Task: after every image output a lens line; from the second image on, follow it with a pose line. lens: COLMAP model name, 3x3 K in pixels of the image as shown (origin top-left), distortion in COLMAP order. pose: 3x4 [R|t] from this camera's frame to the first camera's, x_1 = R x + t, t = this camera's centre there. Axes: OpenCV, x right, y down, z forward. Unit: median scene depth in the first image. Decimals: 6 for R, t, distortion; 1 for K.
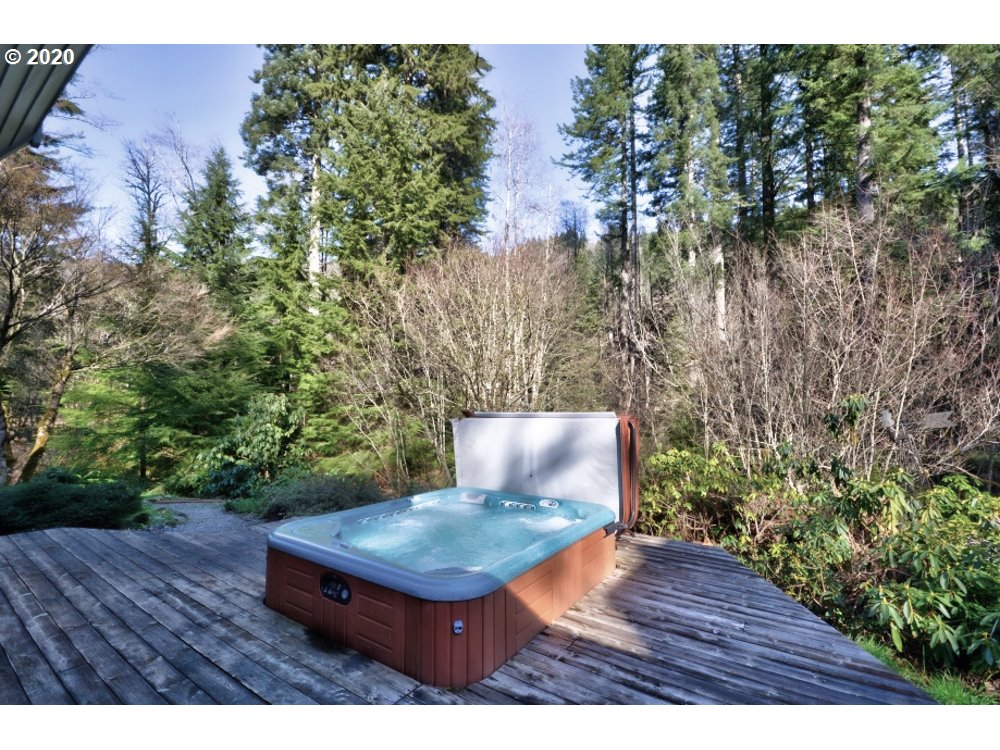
lens RADIAL K [[435.3, 0, 507.8], [0, 435.3, 374.3], [0, 0, 1]] dist [-0.008856, -0.004556]
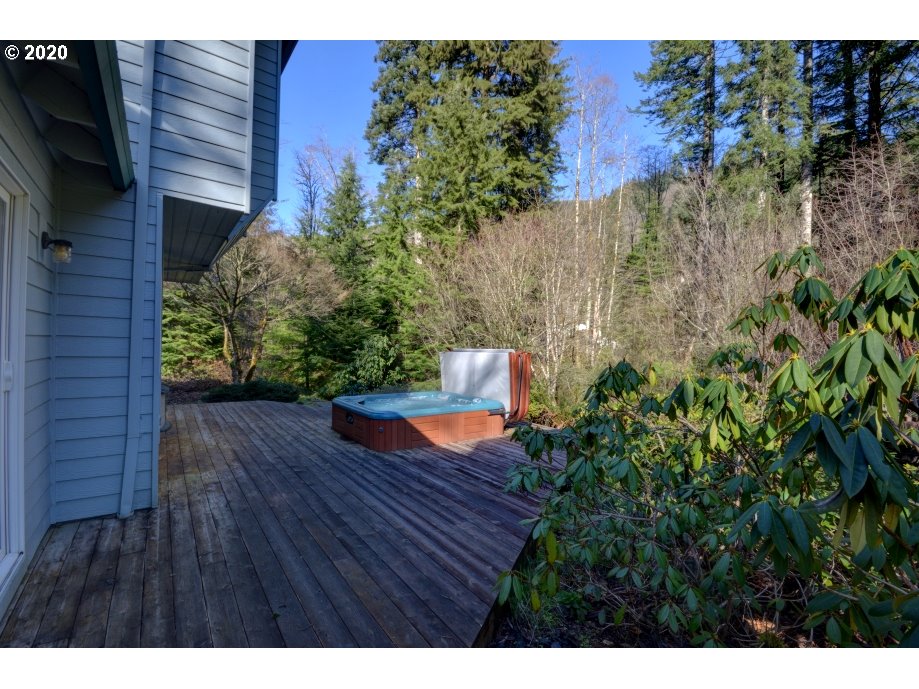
lens RADIAL K [[400.0, 0, 456.6], [0, 400.0, 343.4], [0, 0, 1]] dist [-0.008856, -0.004556]
pose [[0.935711, 0.014800, -0.352457, 0.130446], [0.007842, 0.998000, 0.062727, -0.006723], [0.352680, -0.061458, 0.933723, -0.116421]]
